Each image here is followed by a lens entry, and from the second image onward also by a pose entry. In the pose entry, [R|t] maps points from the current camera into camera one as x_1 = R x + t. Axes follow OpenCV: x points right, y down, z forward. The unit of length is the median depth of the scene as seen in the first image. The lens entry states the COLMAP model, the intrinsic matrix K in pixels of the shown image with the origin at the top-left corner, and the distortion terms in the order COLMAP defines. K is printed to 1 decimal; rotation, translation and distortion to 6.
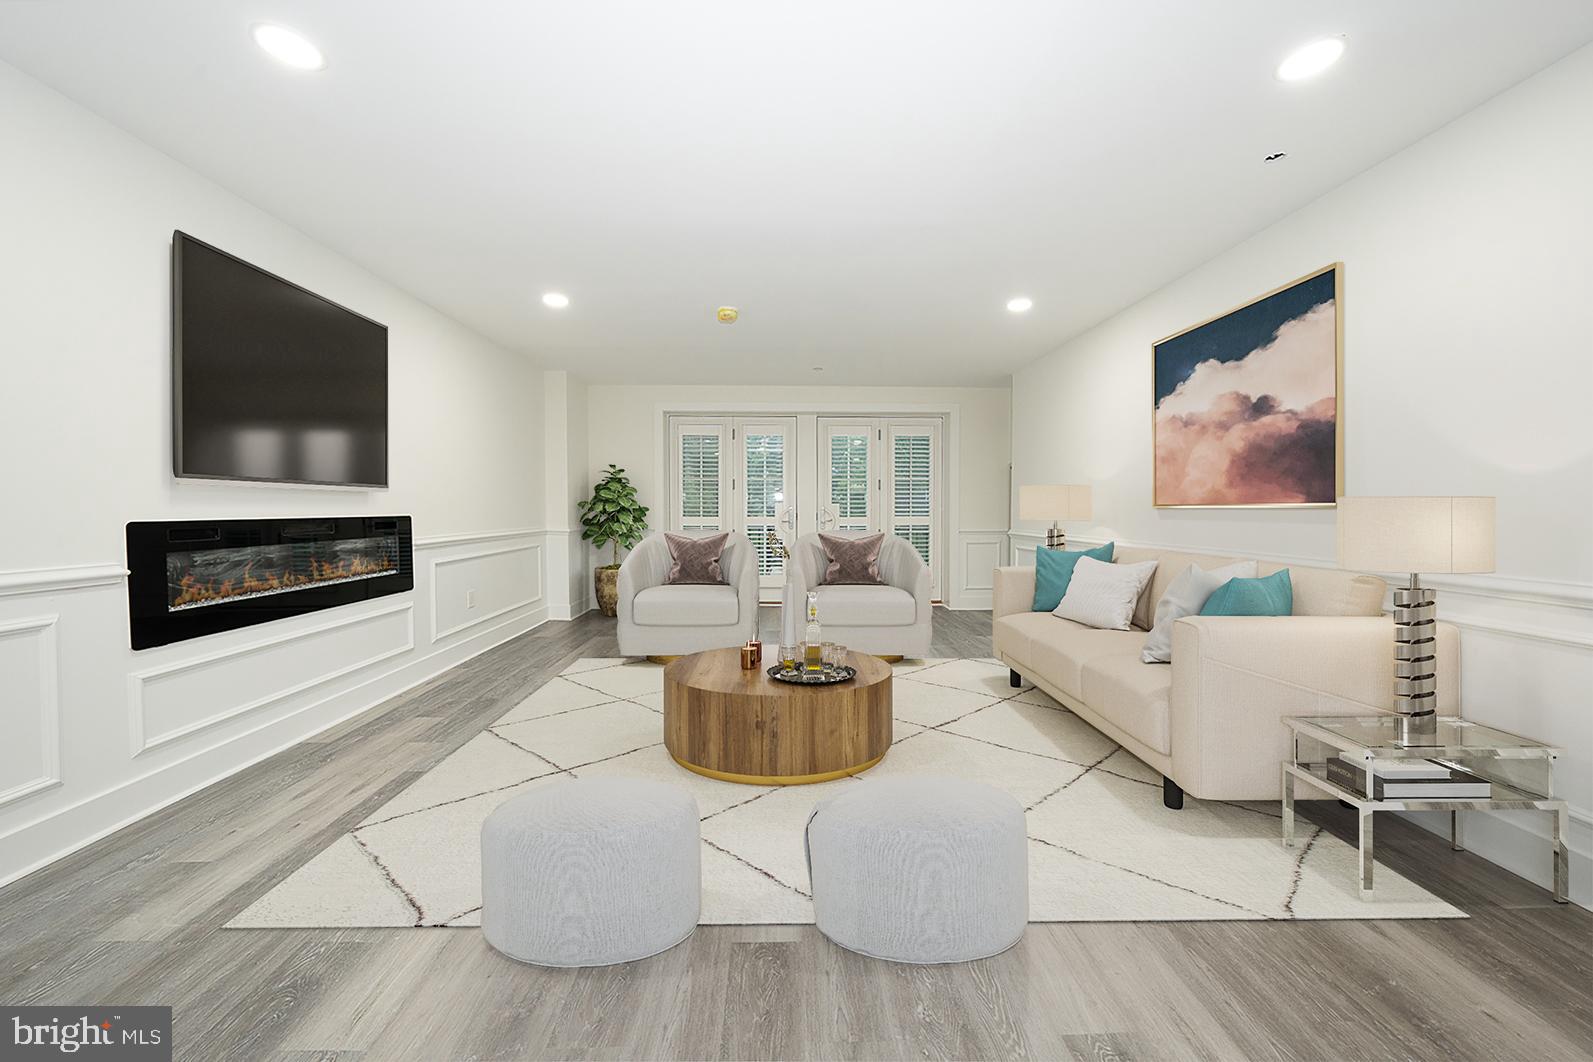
lens RADIAL K [[556.0, 0, 801.7], [0, 556.0, 505.2], [0, 0, 1]] dist [-0.018268, 0.002289]
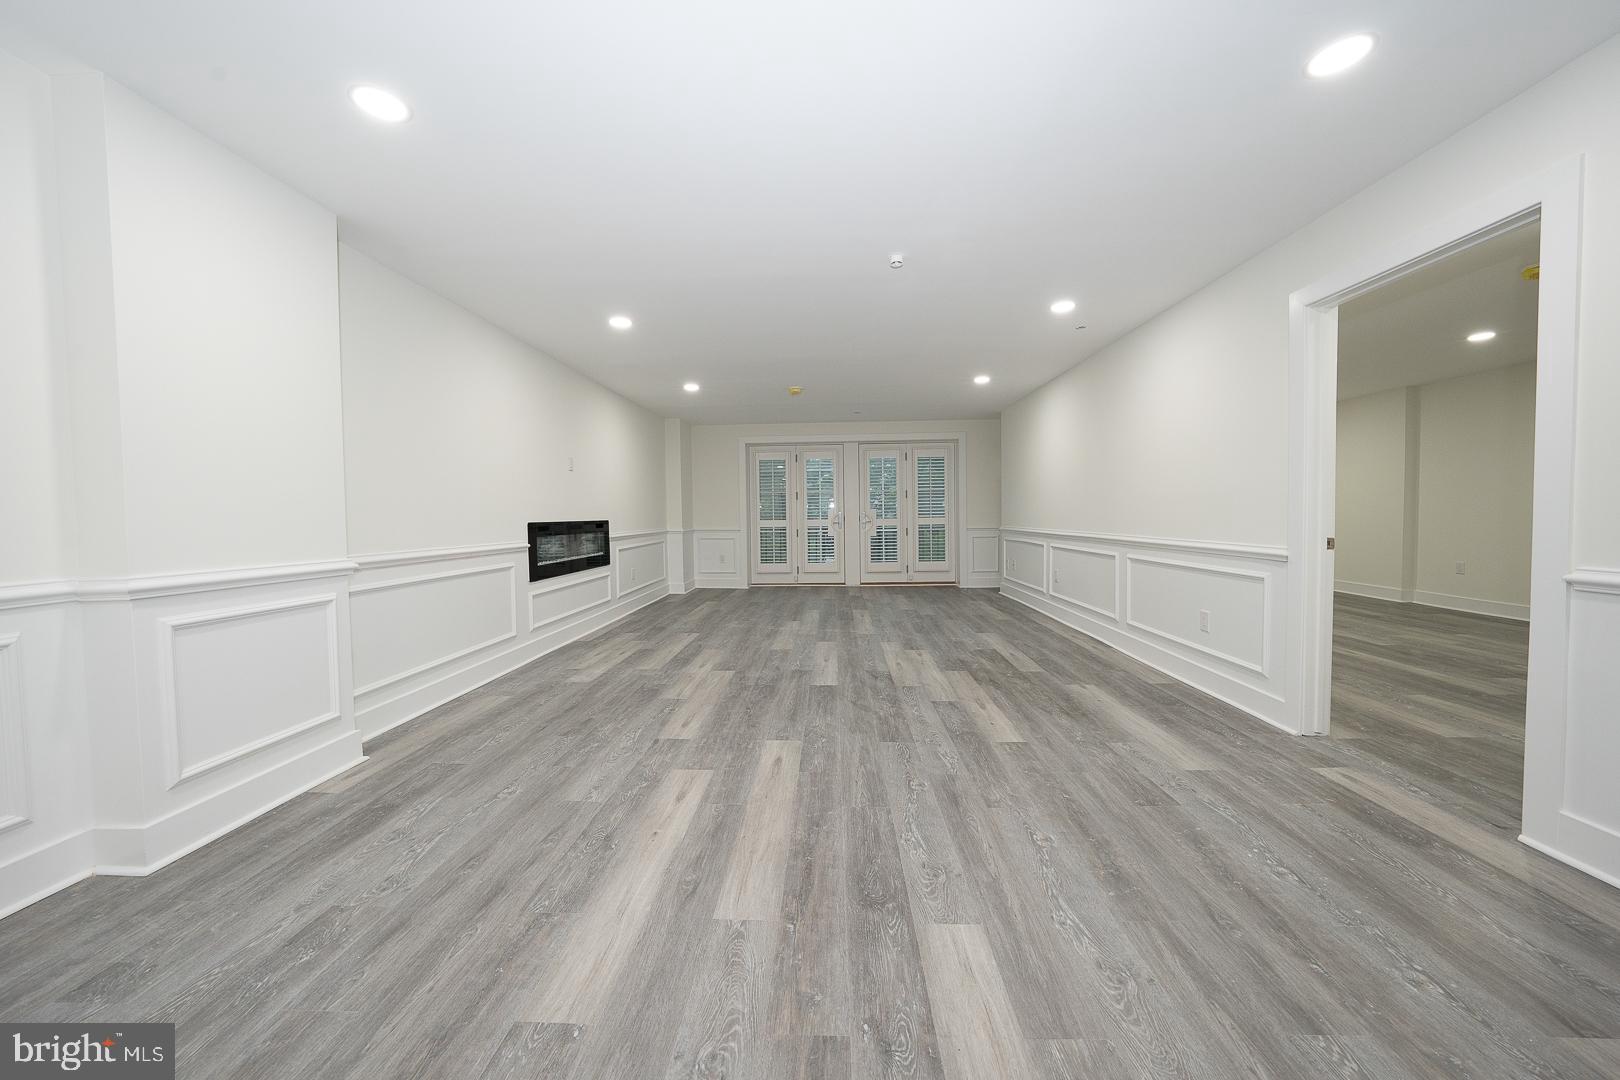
lens RADIAL K [[565.4, 0, 804.2], [0, 565.4, 526.0], [0, 0, 1]] dist [-0.018268, 0.002289]
pose [[0.995616, -0.014167, -0.092451, 0.025555], [0.016471, 0.999571, 0.024205, 0.003605], [0.092069, -0.025621, 0.995423, -0.446178]]
